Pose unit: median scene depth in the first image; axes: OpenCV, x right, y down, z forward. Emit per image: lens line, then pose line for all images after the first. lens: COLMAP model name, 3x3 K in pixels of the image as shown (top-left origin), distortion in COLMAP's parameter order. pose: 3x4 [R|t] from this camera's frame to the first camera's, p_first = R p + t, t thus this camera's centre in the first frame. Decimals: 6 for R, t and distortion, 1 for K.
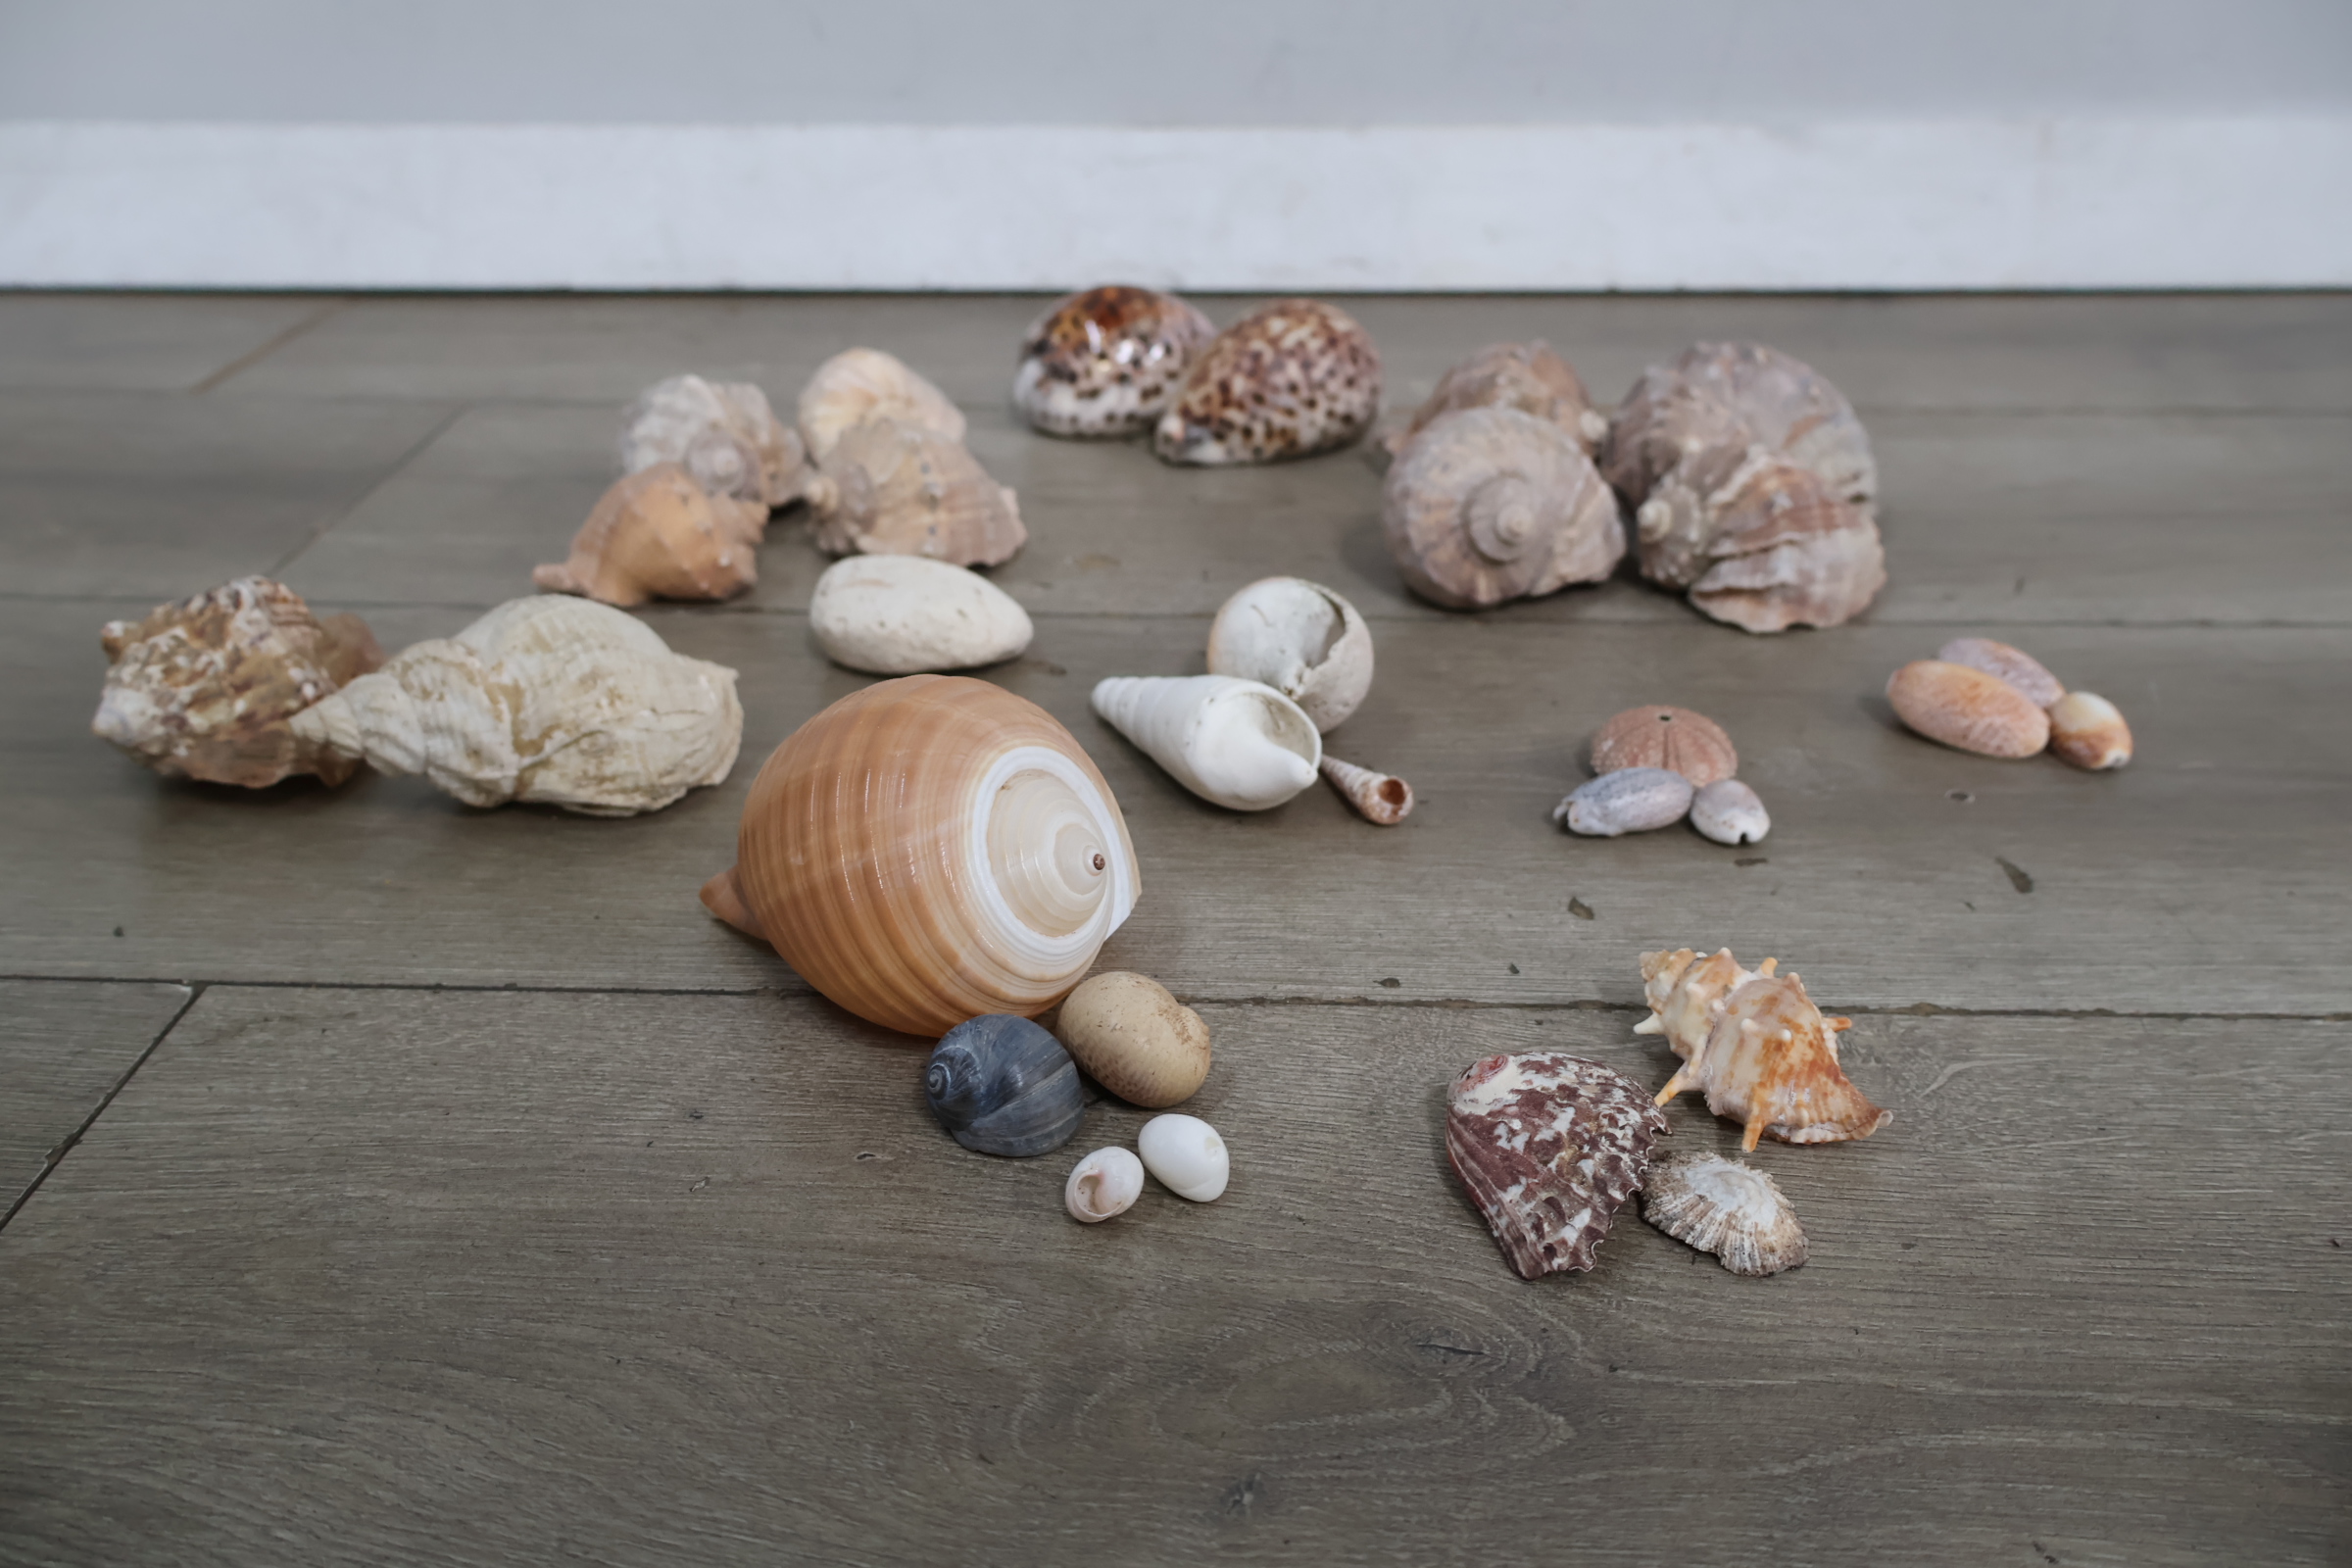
lens RADIAL K [[2009.3, 0, 1165.6], [0, 2009.3, 790.2], [0, 0, 1]] dist [0.010123, -0.000651]
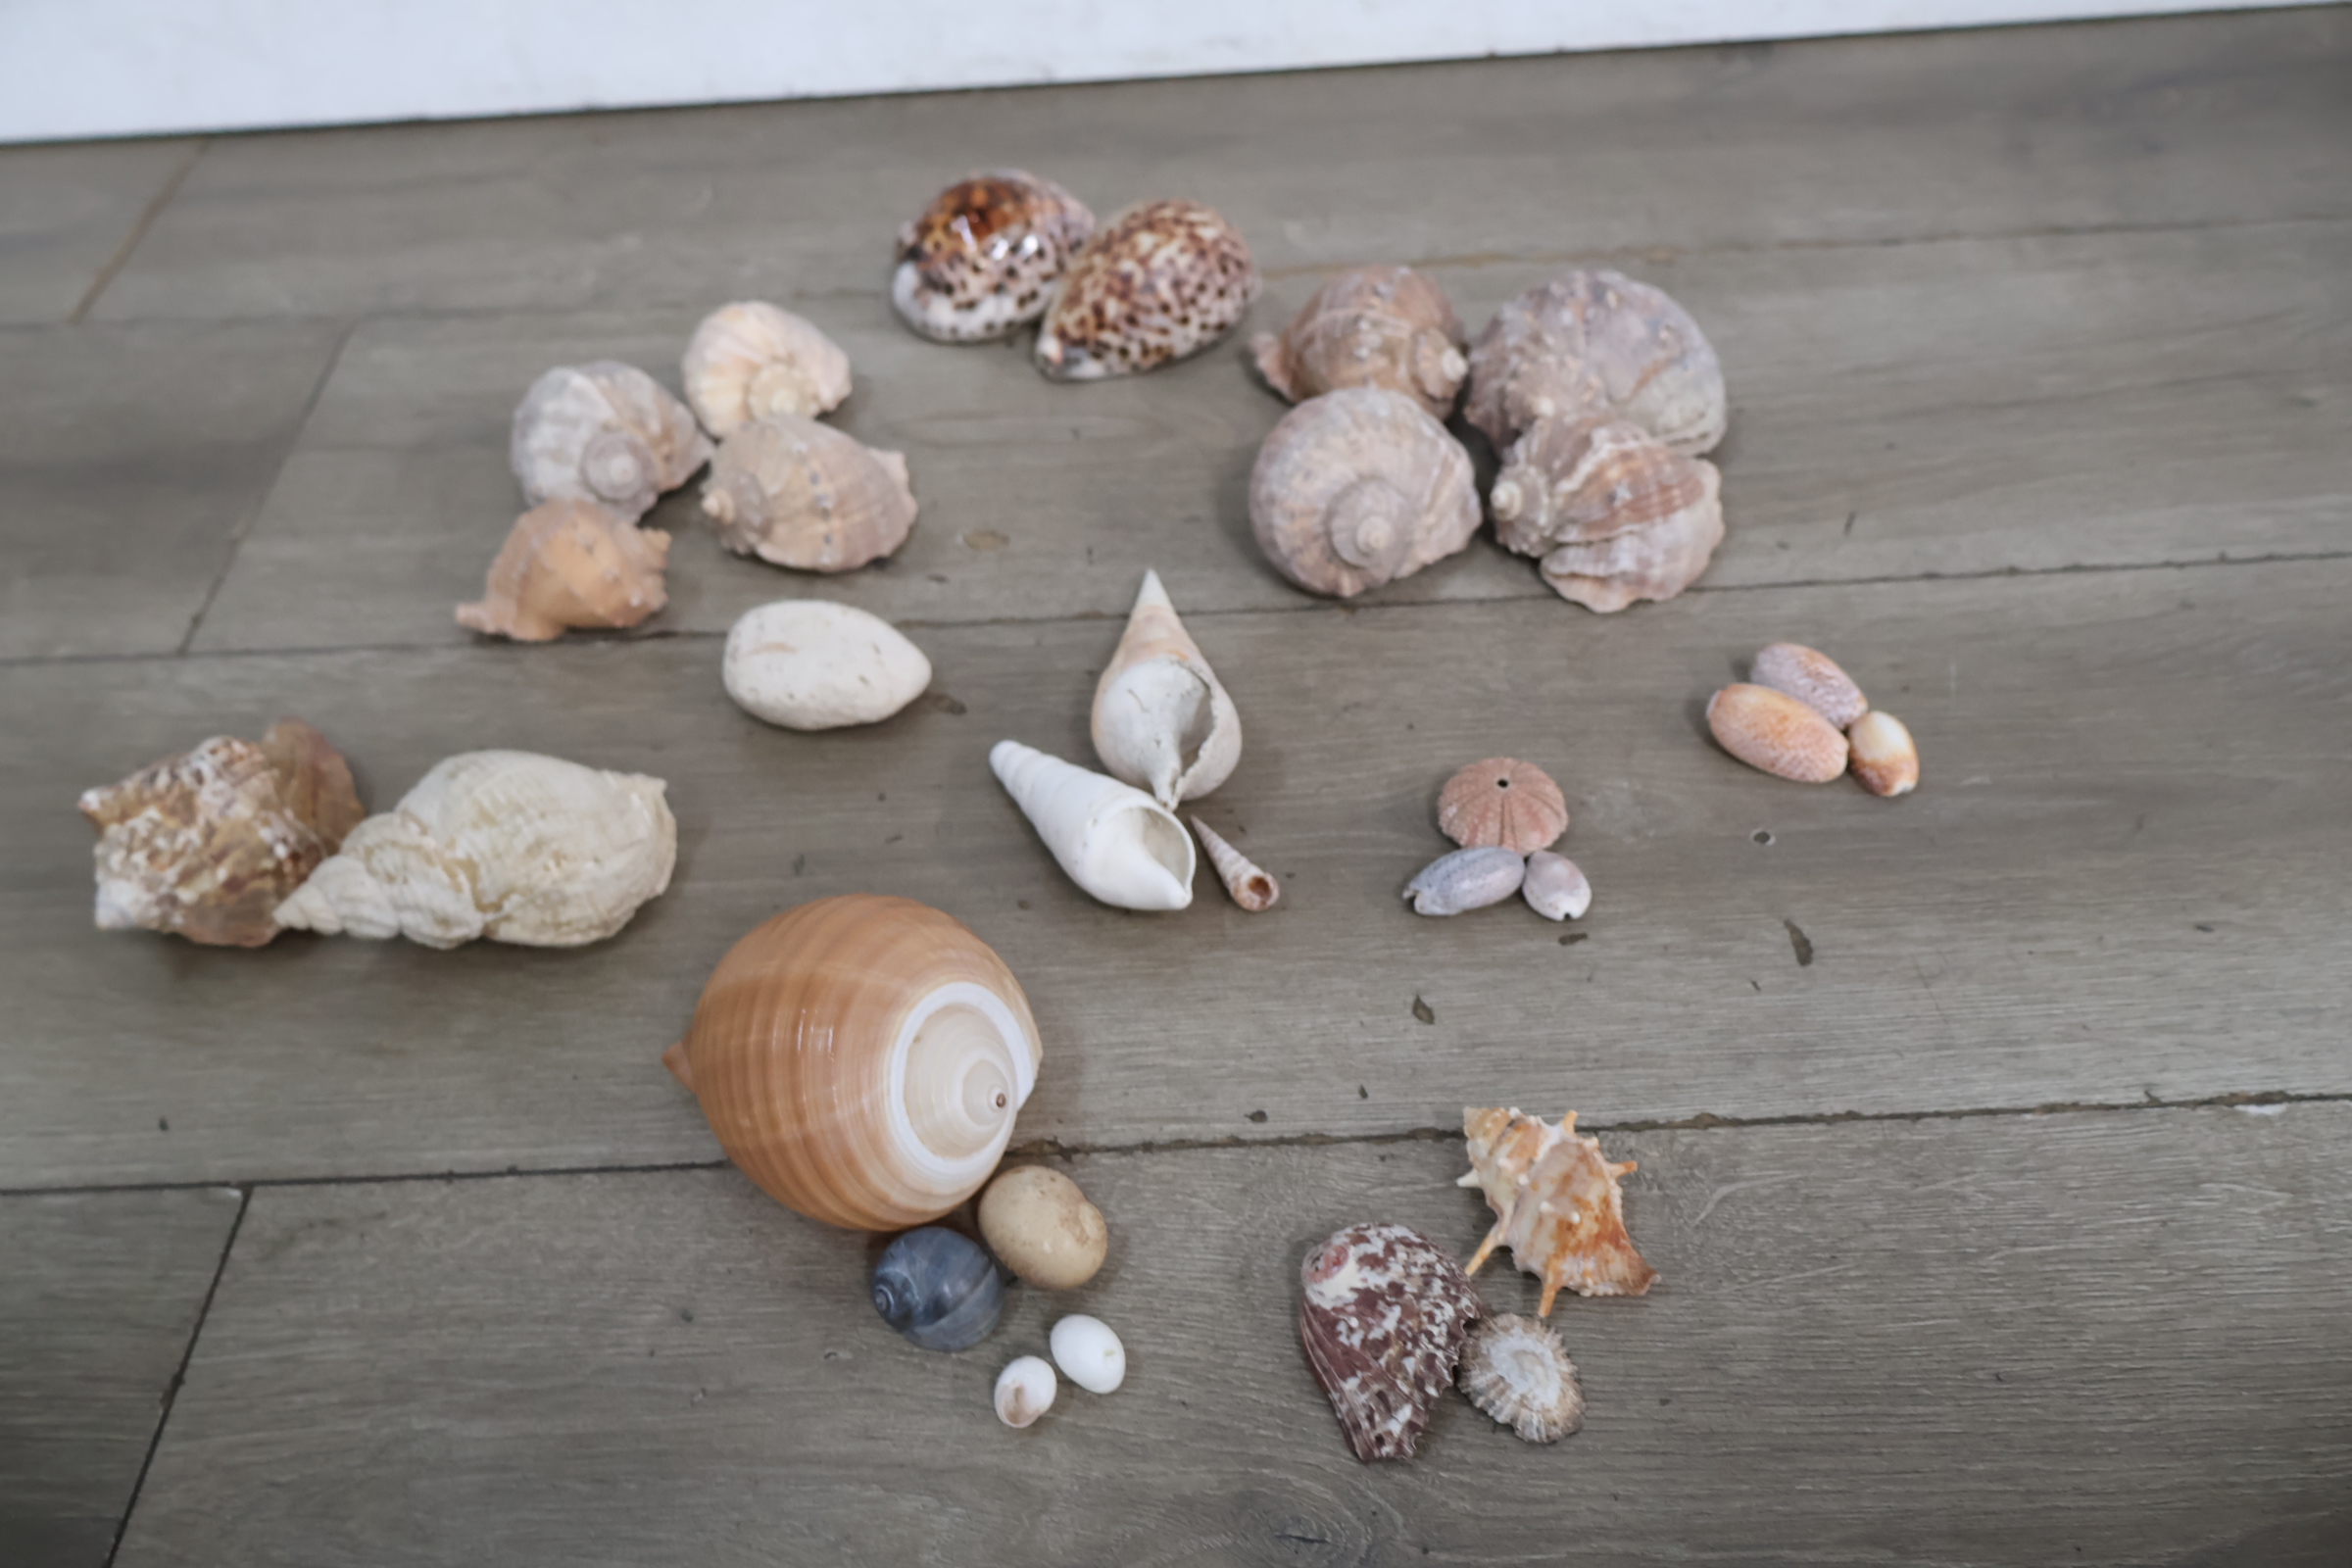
lens RADIAL K [[2007.8, 0, 1158.0], [0, 2007.8, 781.1], [0, 0, 1]] dist [0.007711, 0.002882]
pose [[0.997610, -0.068129, 0.011518, 0.055036], [0.062246, 0.958496, 0.278229, -0.441993], [-0.029995, -0.276847, 0.960446, -0.079277]]
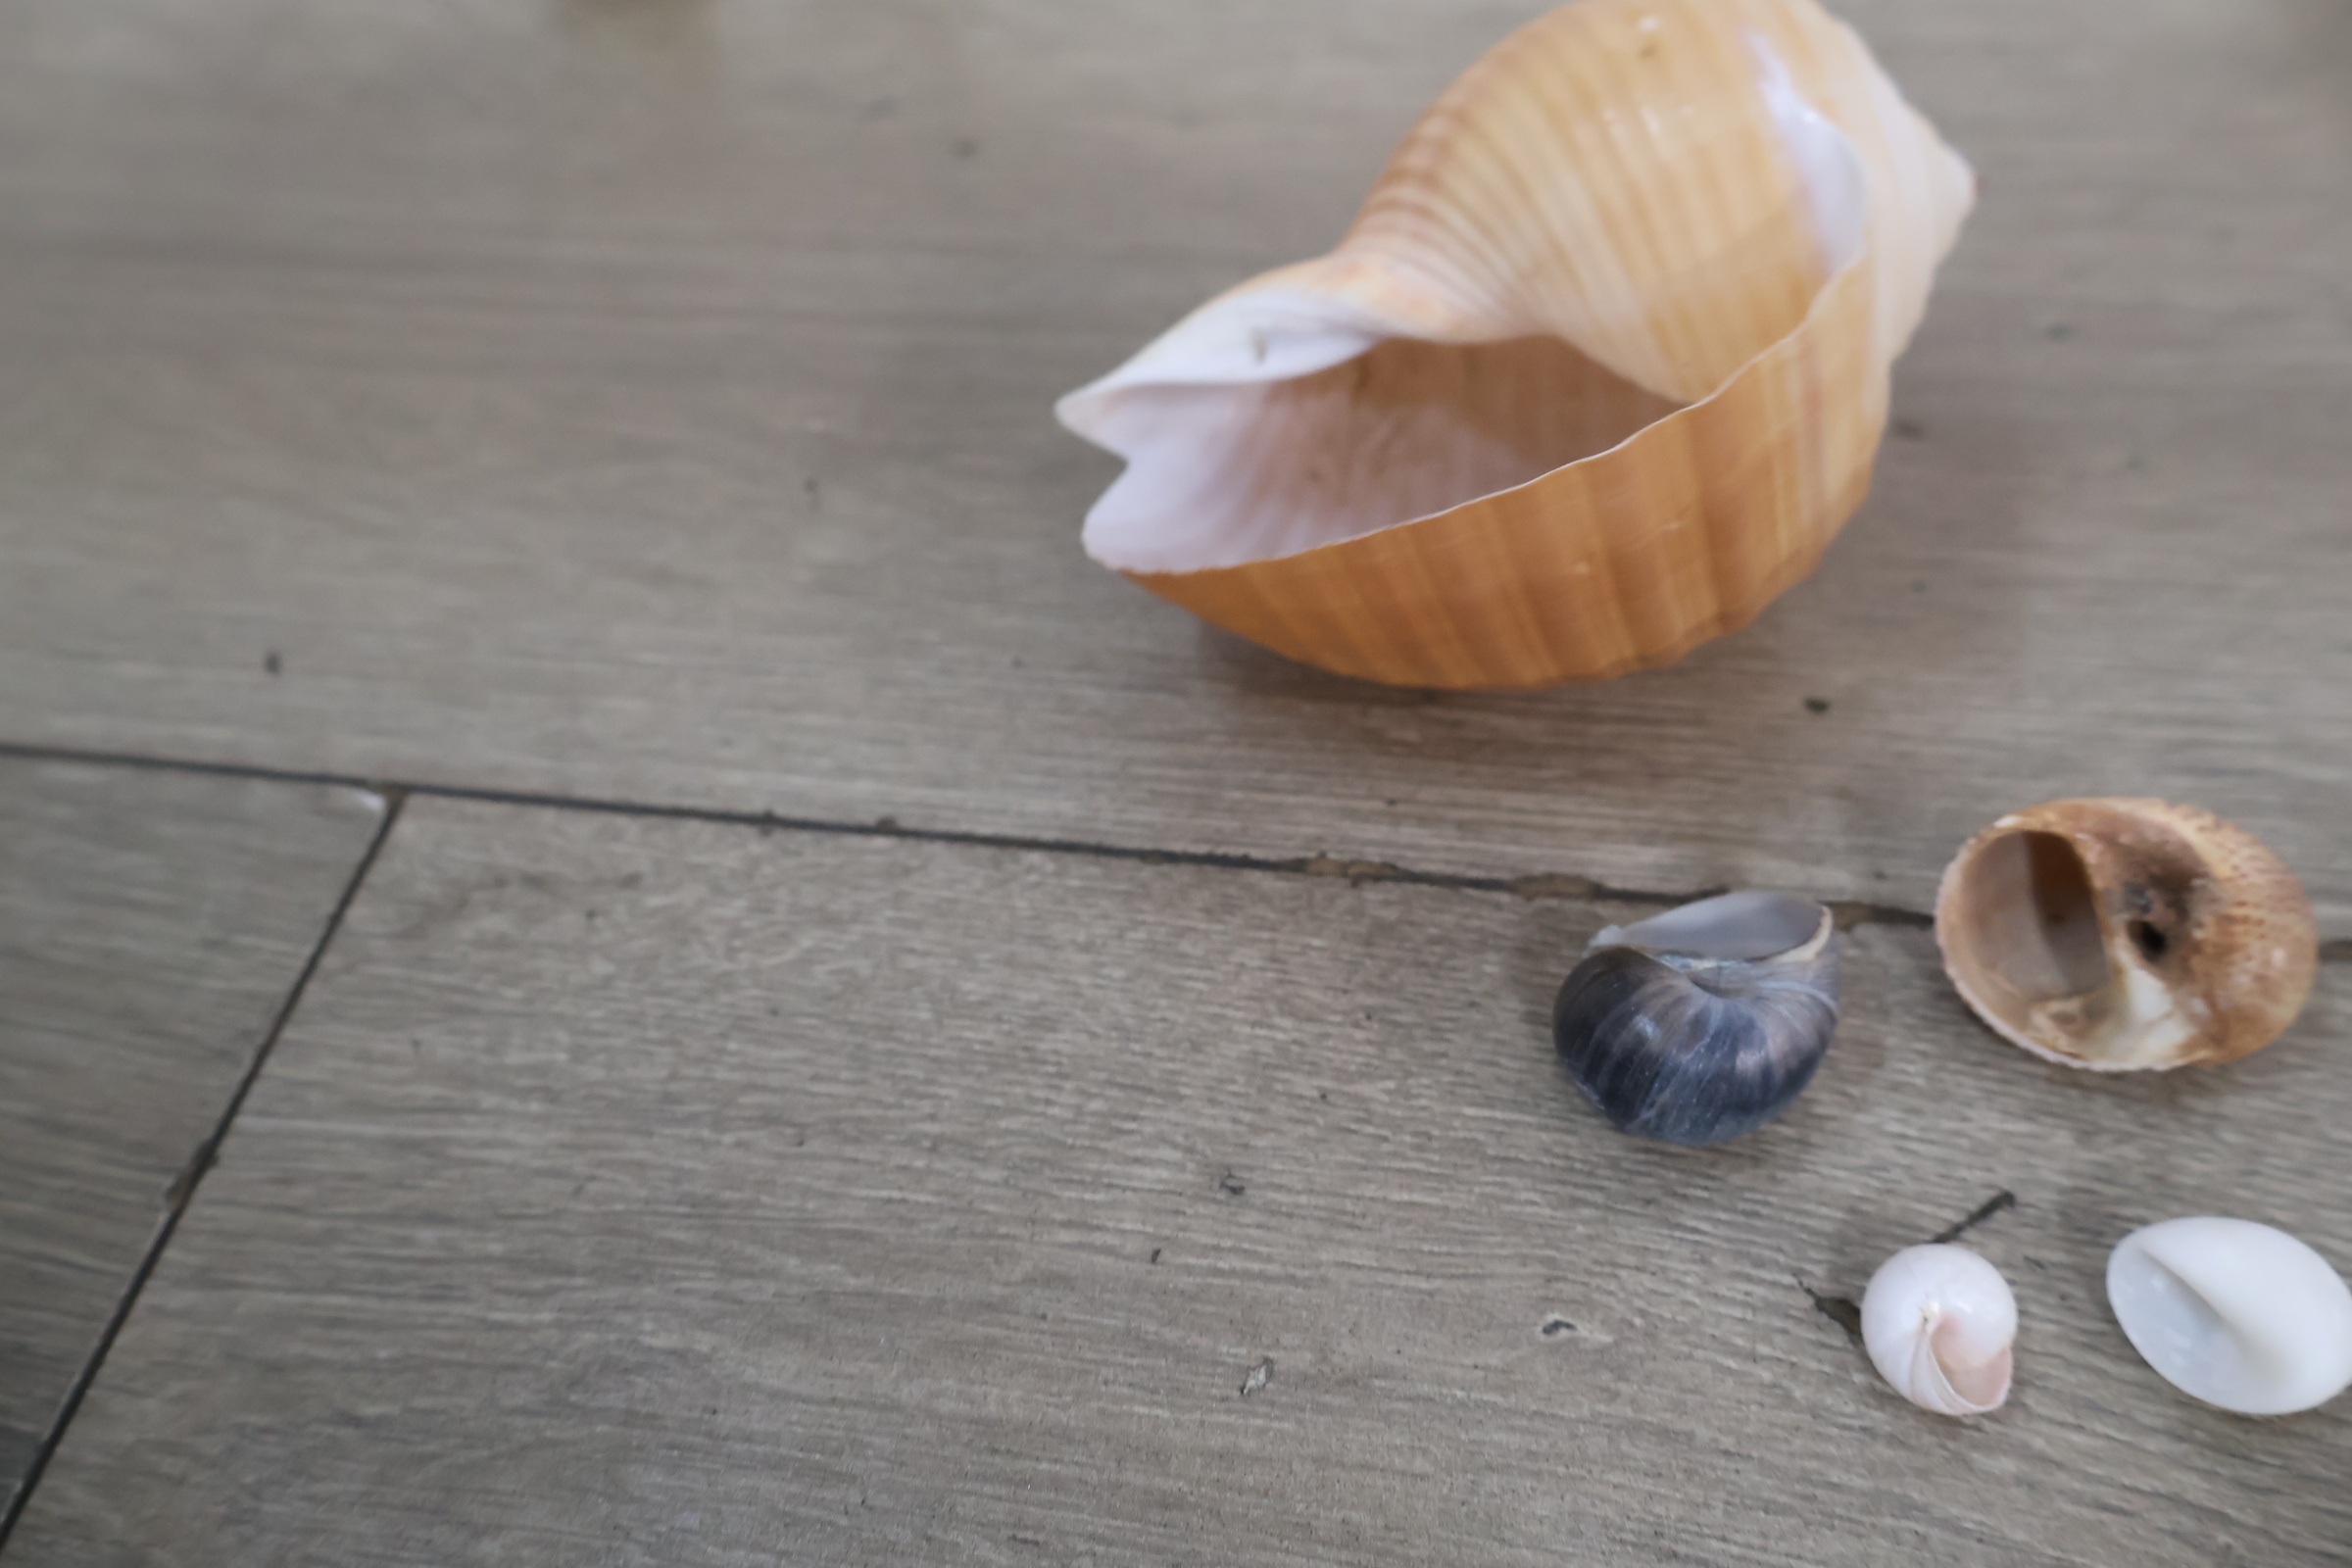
lens RADIAL K [[1994.9, 0, 1175.7], [0, 1994.9, 785.7], [0, 0, 1]] dist [0.007908, 0.001920]
pose [[0.986720, 0.050873, -0.154261, -0.160382], [0.013988, 0.919548, 0.392730, -0.145865], [0.161829, -0.389672, 0.906624, 0.513480]]
